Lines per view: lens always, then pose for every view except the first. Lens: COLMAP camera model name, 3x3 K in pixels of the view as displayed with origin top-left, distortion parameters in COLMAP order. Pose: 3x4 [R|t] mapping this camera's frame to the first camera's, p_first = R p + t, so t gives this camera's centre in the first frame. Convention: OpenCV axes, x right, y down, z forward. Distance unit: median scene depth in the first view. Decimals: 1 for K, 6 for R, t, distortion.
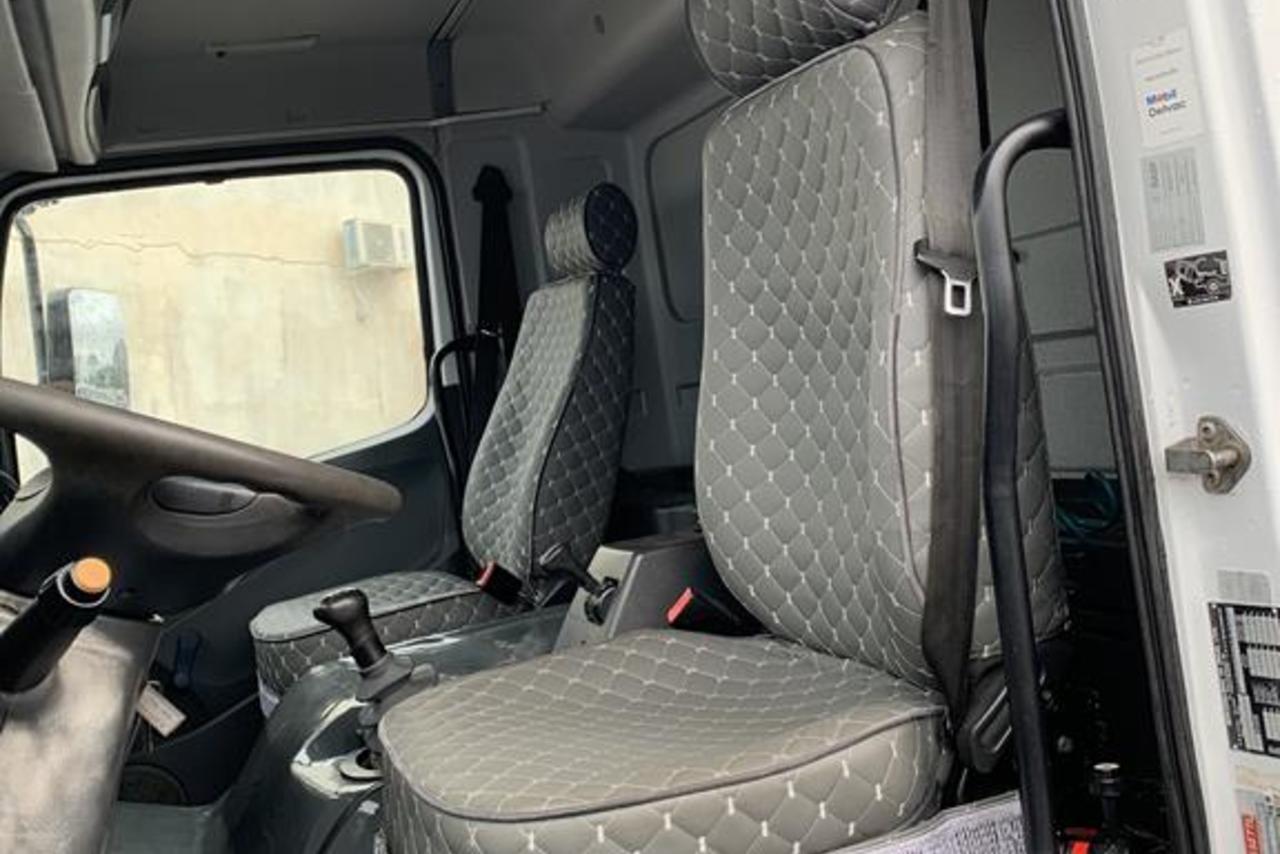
lens RADIAL K [[1259.3, 0, 633.3], [0, 1259.3, 419.5], [0, 0, 1]] dist [0.021433, 0.000000]
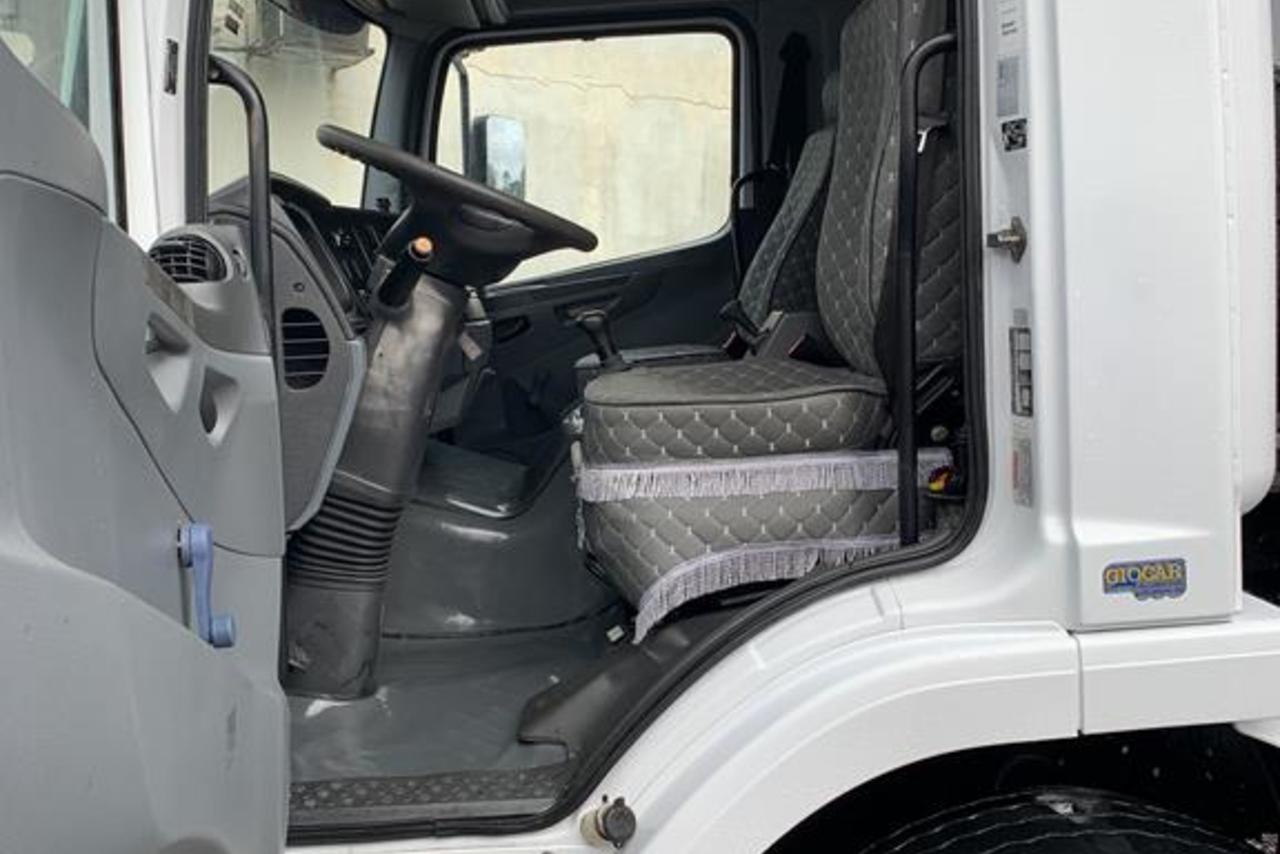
lens RADIAL K [[1259.3, 0, 646.8], [0, 1259.3, 432.0], [0, 0, 1]] dist [0.021433, 0.000000]
pose [[0.943987, 0.129494, -0.303513, 0.344492], [-0.091599, 0.986467, 0.135986, 0.062601], [0.317015, -0.100567, 0.943074, -0.512509]]
